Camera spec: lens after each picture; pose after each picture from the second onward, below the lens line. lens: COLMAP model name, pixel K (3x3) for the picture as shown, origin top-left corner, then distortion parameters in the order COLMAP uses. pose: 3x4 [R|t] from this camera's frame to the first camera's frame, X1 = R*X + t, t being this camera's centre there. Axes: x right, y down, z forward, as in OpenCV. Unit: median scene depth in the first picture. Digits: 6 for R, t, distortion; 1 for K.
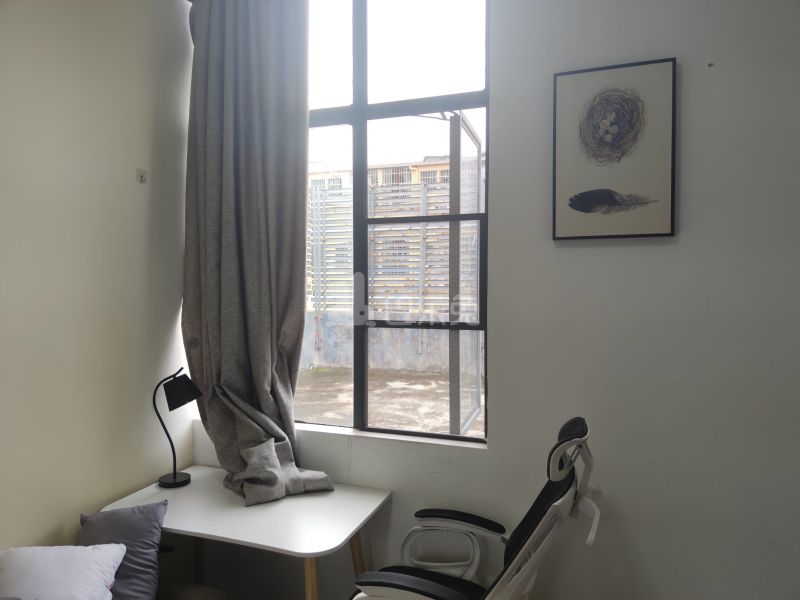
lens RADIAL K [[565.9, 0, 403.8], [0, 565.9, 295.5], [0, 0, 1]] dist [0.018619, -0.010742]
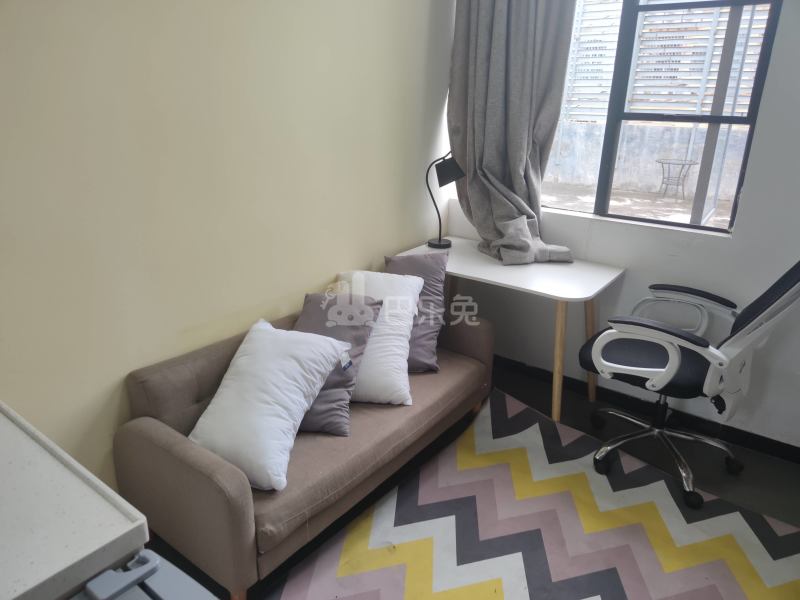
lens RADIAL K [[565.9, 0, 394.5], [0, 565.9, 301.5], [0, 0, 1]] dist [0.018619, -0.010742]
pose [[0.950810, 0.120122, -0.285536, -0.130261], [-0.020693, 0.944325, 0.328361, 0.038804], [0.309083, -0.306301, 0.900360, -0.204342]]
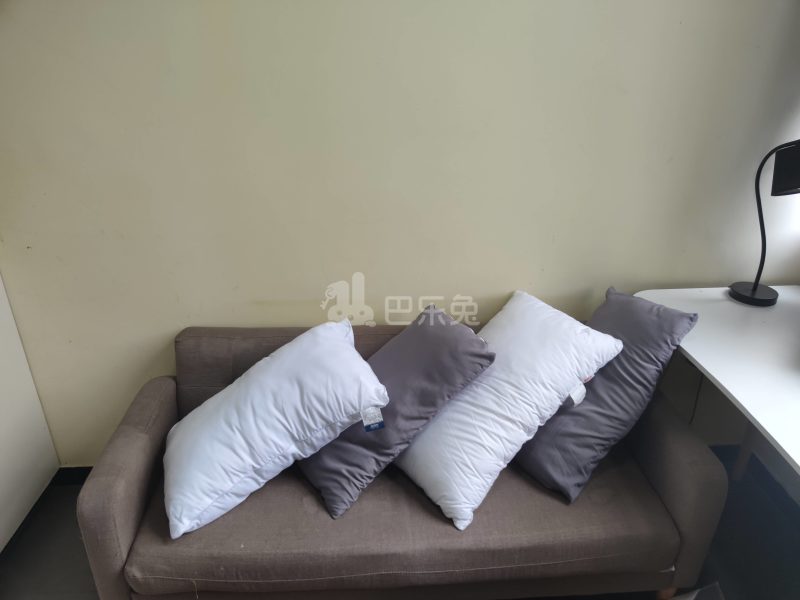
lens RADIAL K [[565.9, 0, 399.2], [0, 565.9, 296.1], [0, 0, 1]] dist [0.018619, -0.010742]
pose [[0.386896, 0.388003, -0.836520, 0.018011], [-0.022946, 0.910937, 0.411907, 0.049051], [0.921838, -0.140171, 0.361341, 0.353499]]
